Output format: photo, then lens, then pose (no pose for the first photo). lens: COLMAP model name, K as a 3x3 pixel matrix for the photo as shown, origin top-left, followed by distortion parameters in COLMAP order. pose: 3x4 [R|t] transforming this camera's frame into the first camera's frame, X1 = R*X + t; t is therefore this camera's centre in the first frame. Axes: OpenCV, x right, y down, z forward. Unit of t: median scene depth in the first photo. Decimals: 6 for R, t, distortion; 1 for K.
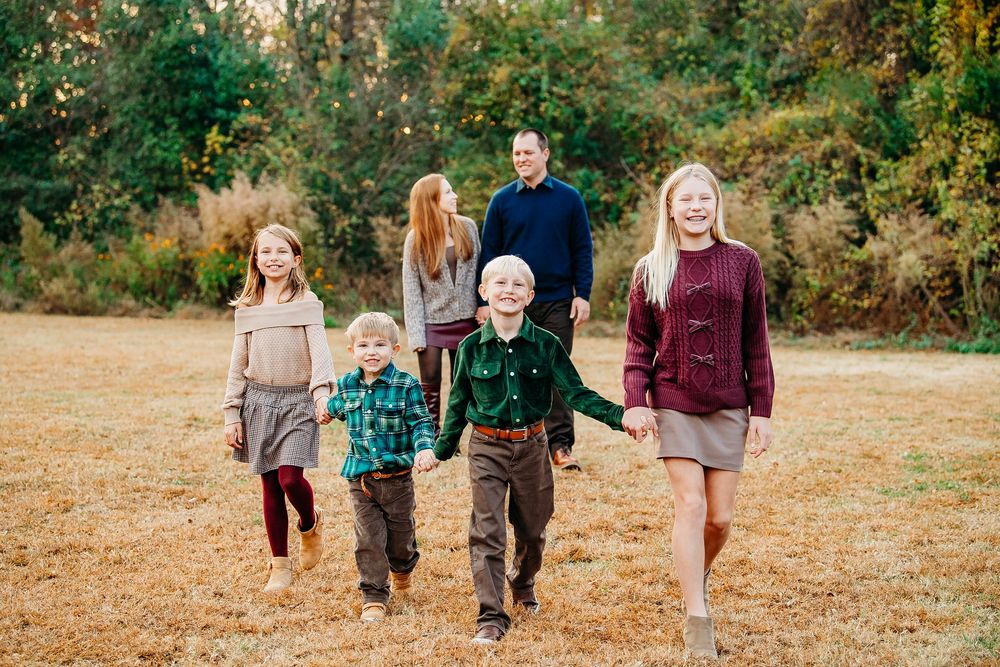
lens RADIAL K [[2068.1, 0, 500.1], [0, 2068.1, 331.2], [0, 0, 1]] dist [-0.216521, 0.000000]
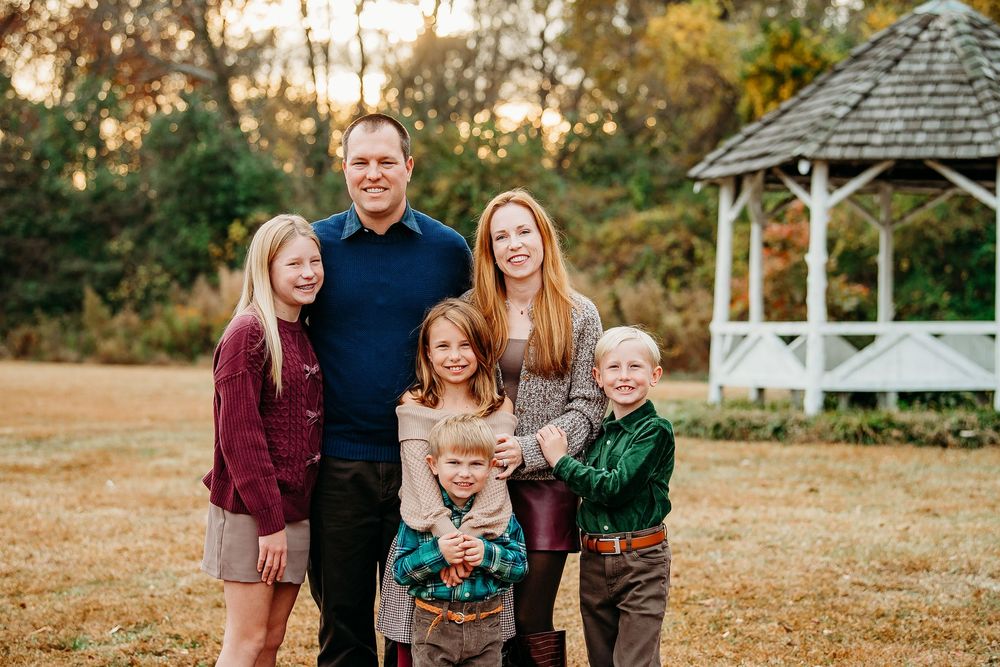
lens RADIAL K [[2702.3, 0, 500.0], [0, 2702.3, 334.4], [0, 0, 1]] dist [-0.238671, 0.000000]
pose [[0.997138, 0.000931, -0.075596, 0.152205], [-0.003937, 0.999207, -0.039613, 0.035906], [0.075500, 0.039798, 0.996351, -0.651590]]
